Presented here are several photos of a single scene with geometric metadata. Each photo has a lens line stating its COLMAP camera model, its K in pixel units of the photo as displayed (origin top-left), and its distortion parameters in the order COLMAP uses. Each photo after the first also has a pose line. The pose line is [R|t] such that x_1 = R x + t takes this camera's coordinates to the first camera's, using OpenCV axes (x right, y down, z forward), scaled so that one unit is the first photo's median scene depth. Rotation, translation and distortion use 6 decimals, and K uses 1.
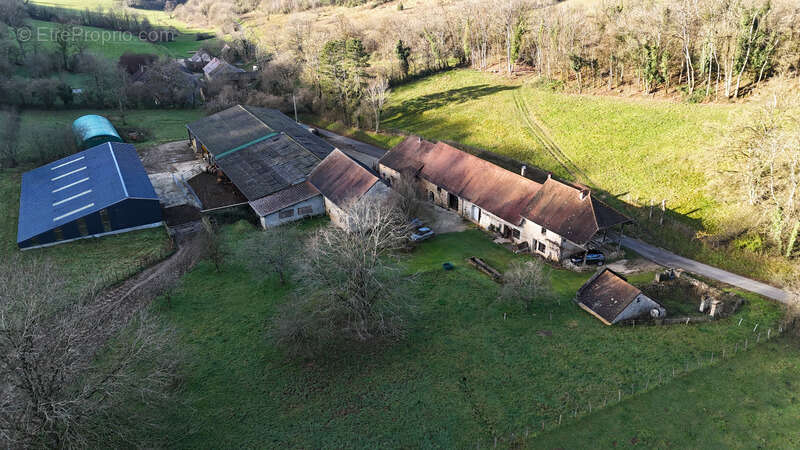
lens RADIAL K [[528.8, 0, 400.0], [0, 528.8, 225.0], [0, 0, 1]] dist [-0.000997, -0.067367]
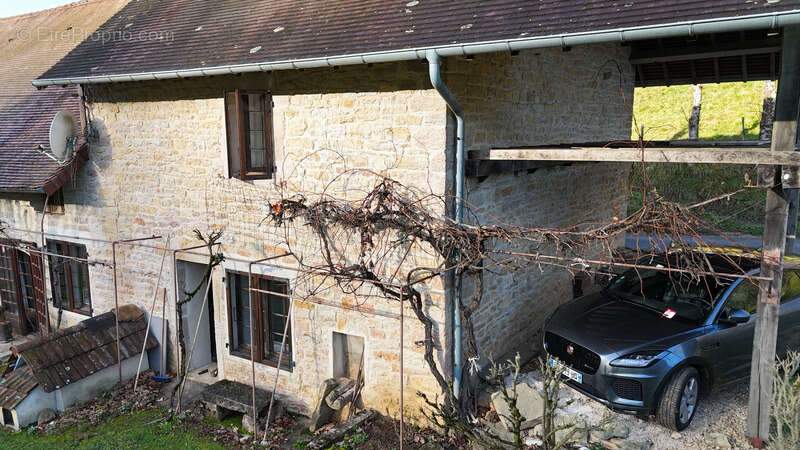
lens RADIAL K [[581.7, 0, 400.0], [0, 581.7, 225.0], [0, 0, 1]] dist [0.093967, -0.098711]
pose [[0.907801, -0.060315, 0.415042, 0.250578], [0.180310, 0.949608, -0.256385, 0.061145], [-0.378664, 0.307583, 0.872930, 0.895654]]
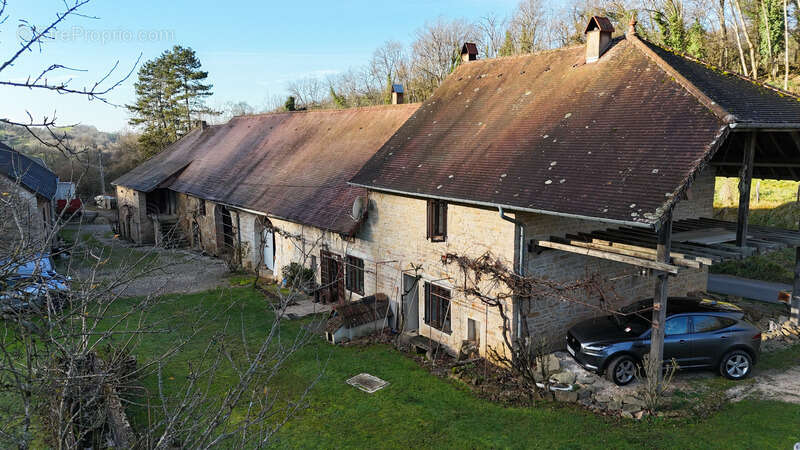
lens RADIAL K [[581.7, 0, 400.0], [0, 581.7, 225.0], [0, 0, 1]] dist [0.093967, -0.098711]
pose [[0.999676, 0.003610, 0.025211, 0.251061], [0.003968, 0.955737, -0.294196, 0.082044], [-0.025157, 0.294201, 0.955412, 0.774805]]
